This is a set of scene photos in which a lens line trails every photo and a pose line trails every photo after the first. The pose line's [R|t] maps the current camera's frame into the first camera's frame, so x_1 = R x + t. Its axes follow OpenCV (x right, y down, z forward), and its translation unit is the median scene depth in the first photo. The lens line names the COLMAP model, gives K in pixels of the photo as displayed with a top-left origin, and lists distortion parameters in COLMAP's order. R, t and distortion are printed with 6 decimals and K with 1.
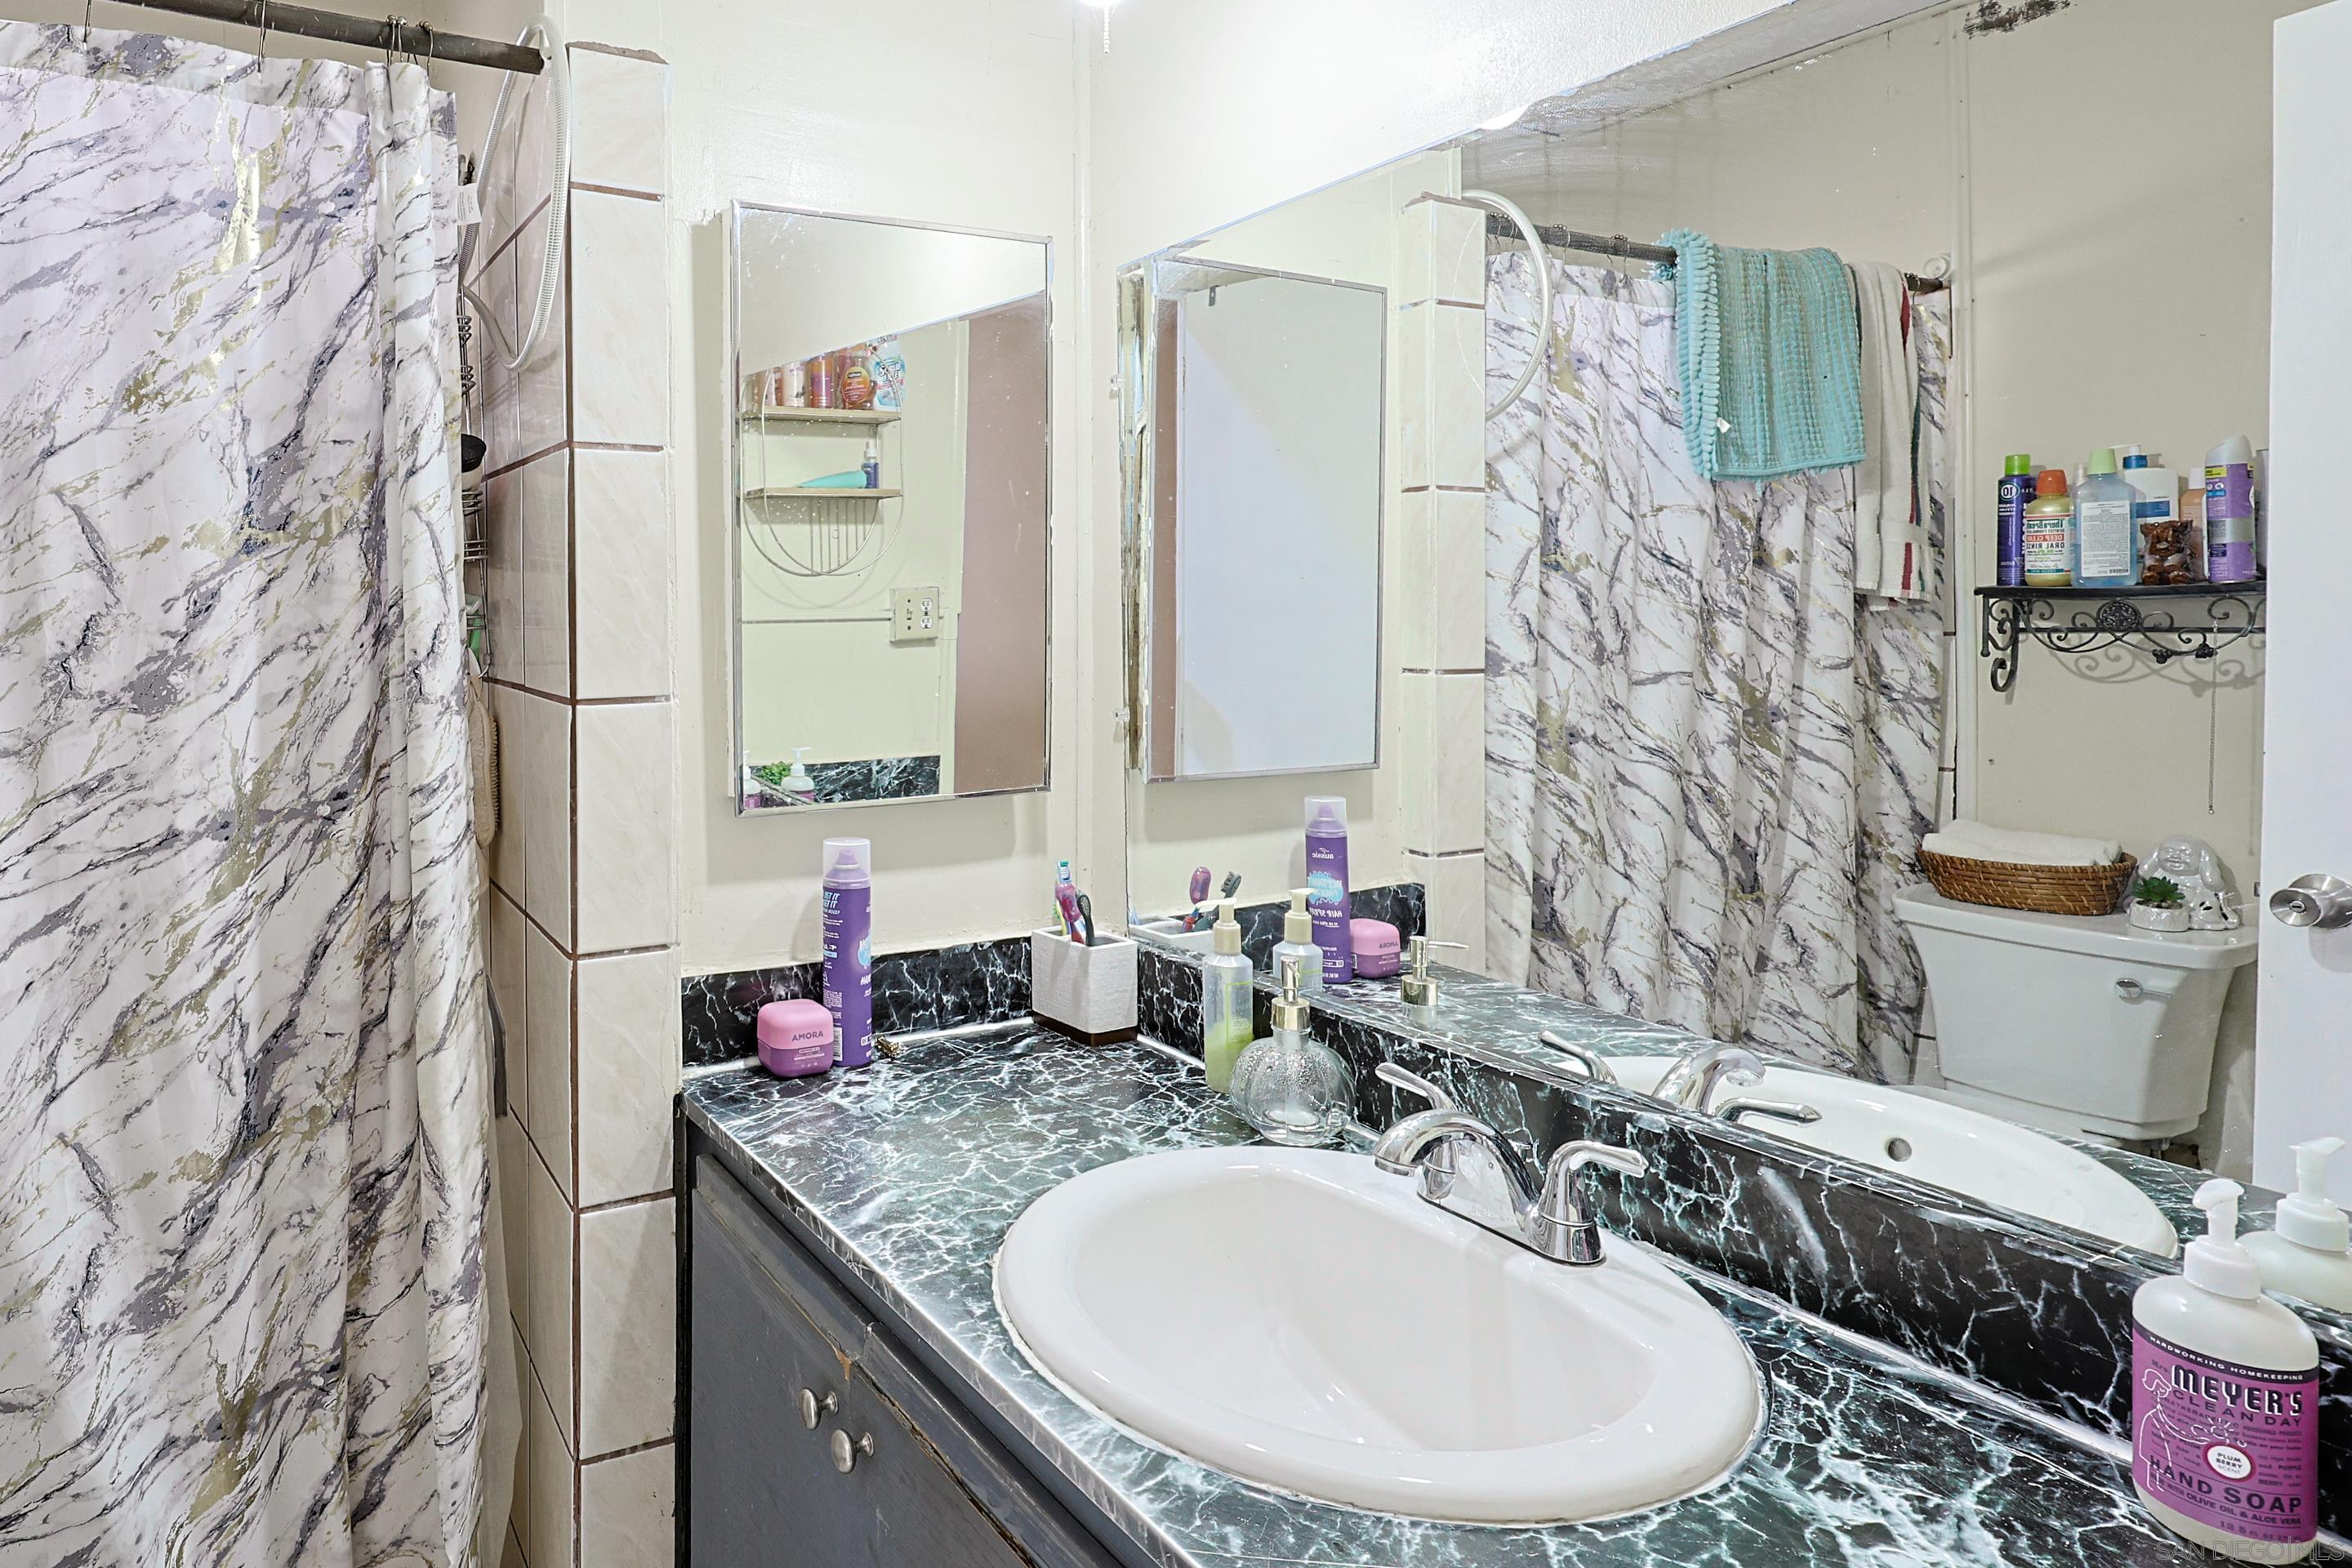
lens RADIAL K [[1665.3, 0, 1176.6], [0, 1665.3, 780.4], [0, 0, 1]] dist [-0.007185, 0.002661]
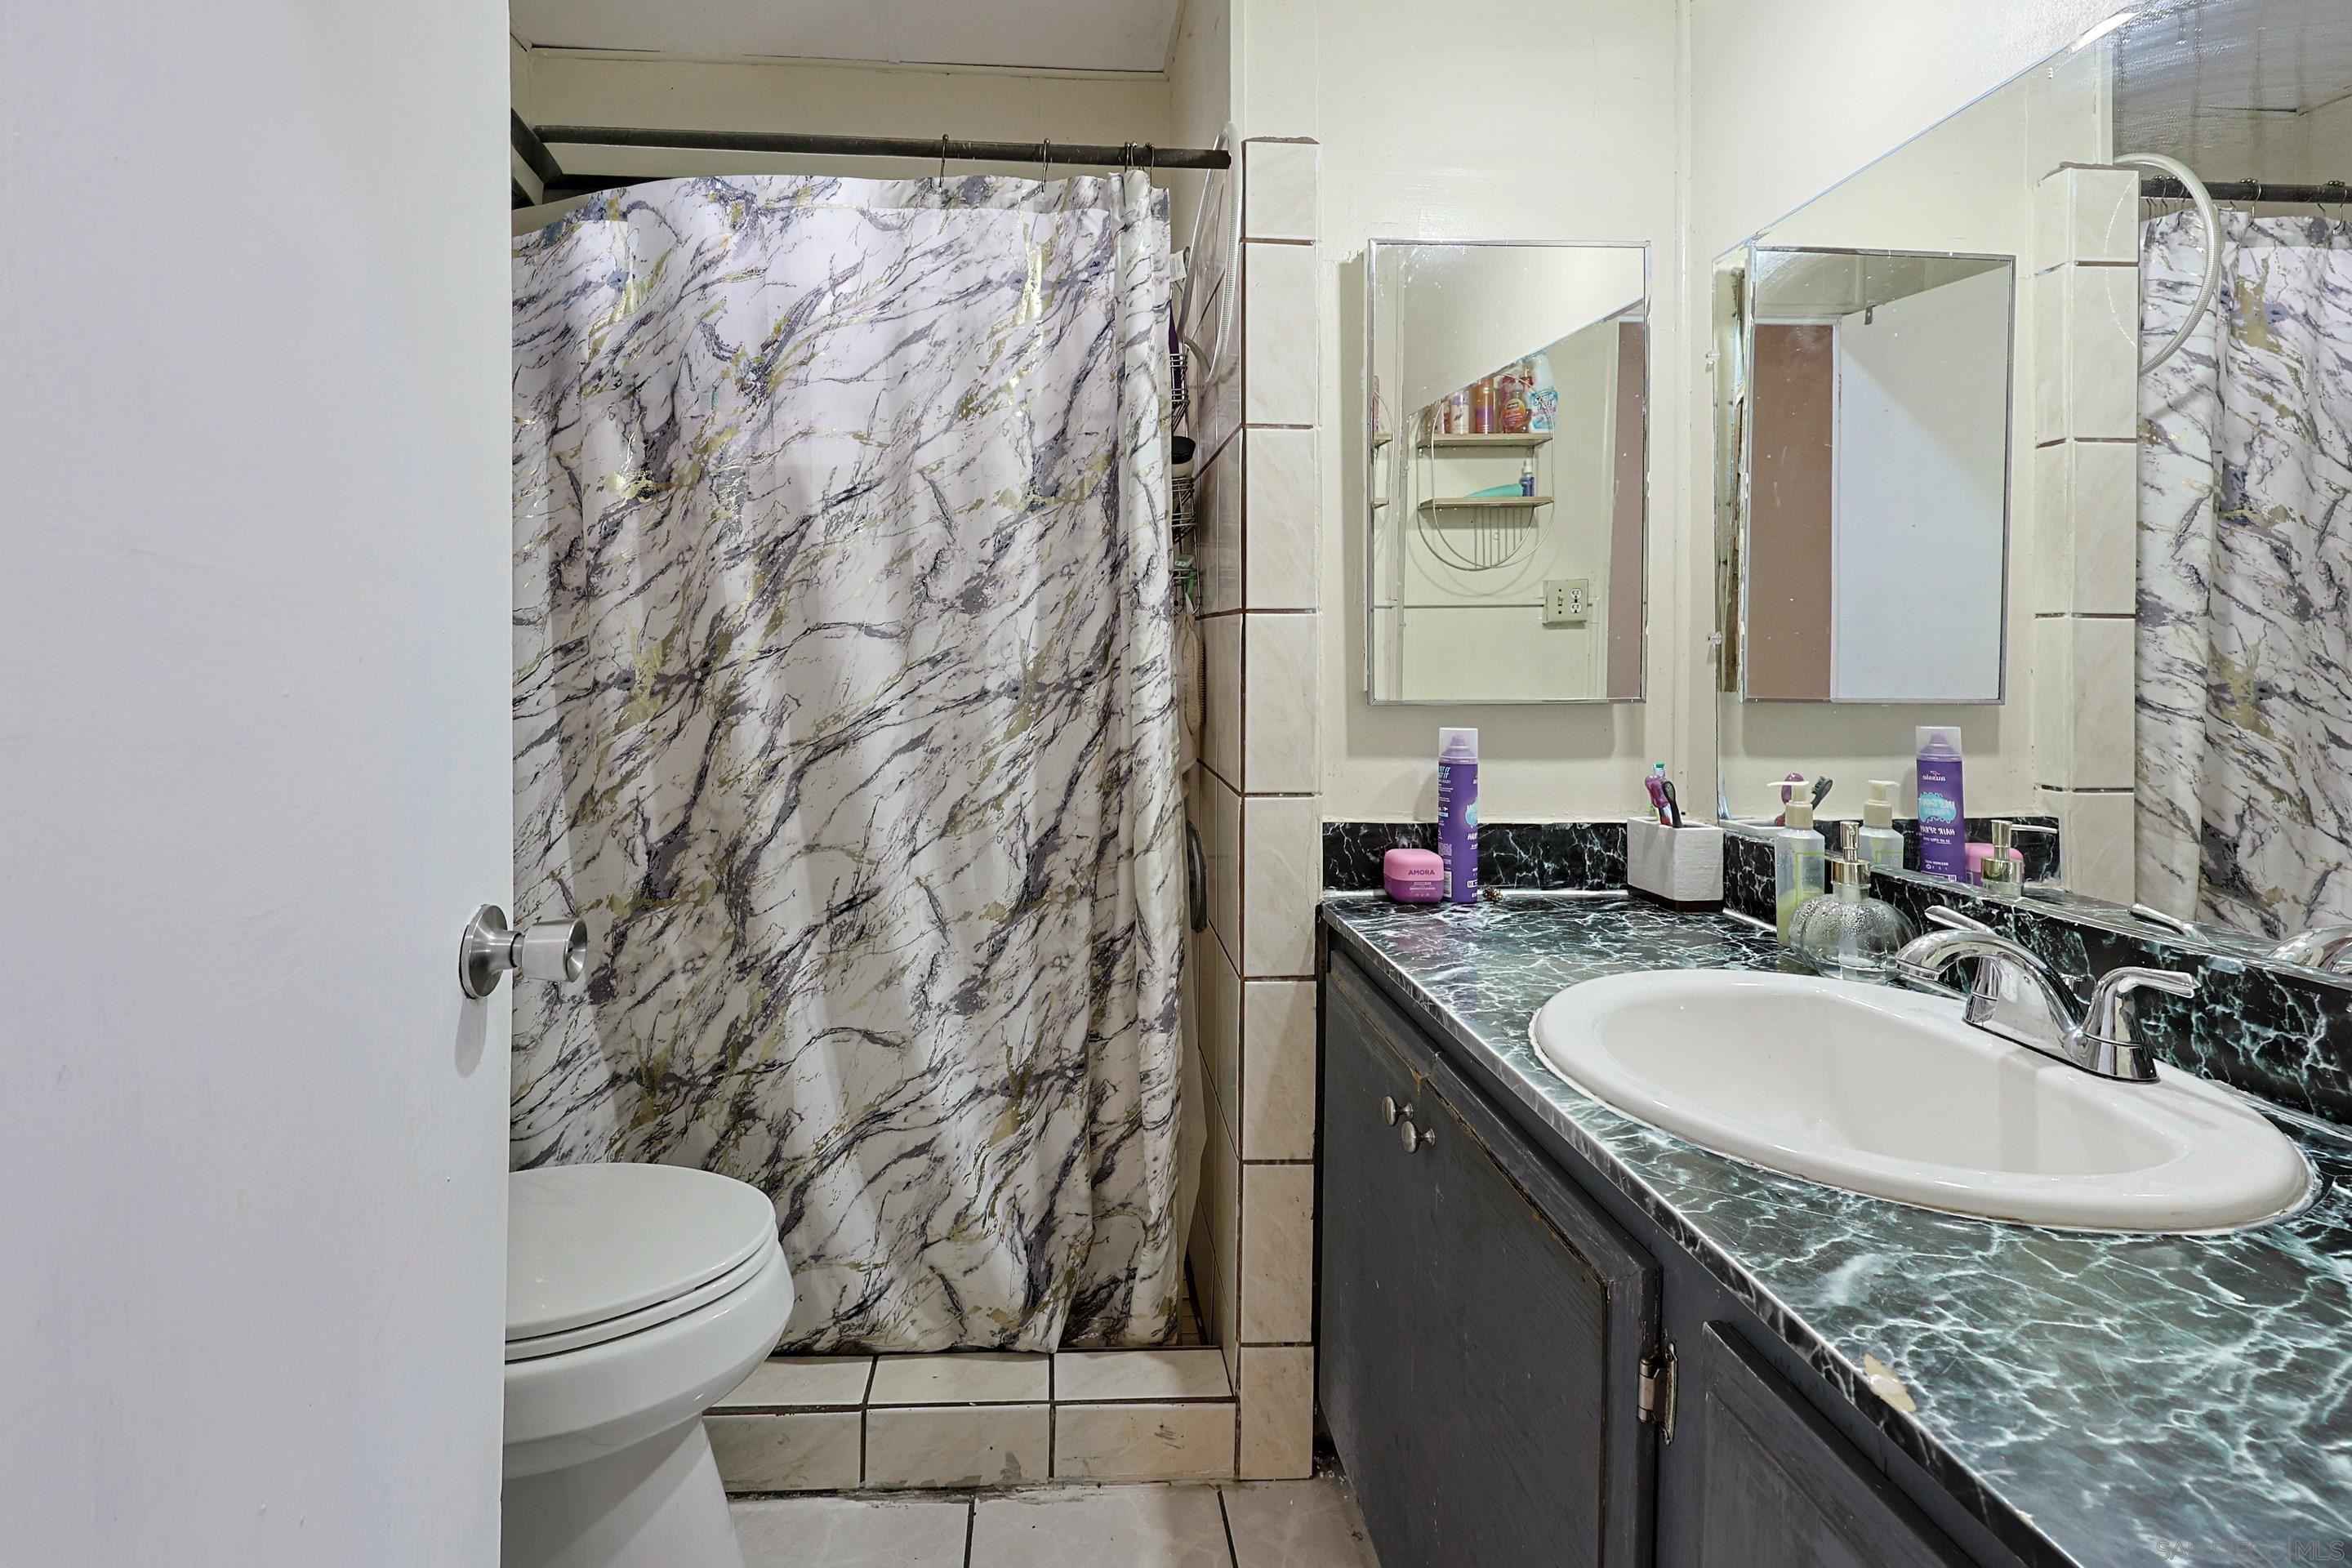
lens RADIAL K [[1430.7, 0, 1176.0], [0, 1430.7, 784.0], [0, 0, 1]] dist [-0.010725, 0.006124]
pose [[0.893669, -0.011471, -0.448580, 0.107840], [-0.000058, 0.999670, -0.025678, 0.121641], [0.448726, 0.022974, 0.893374, -0.064118]]
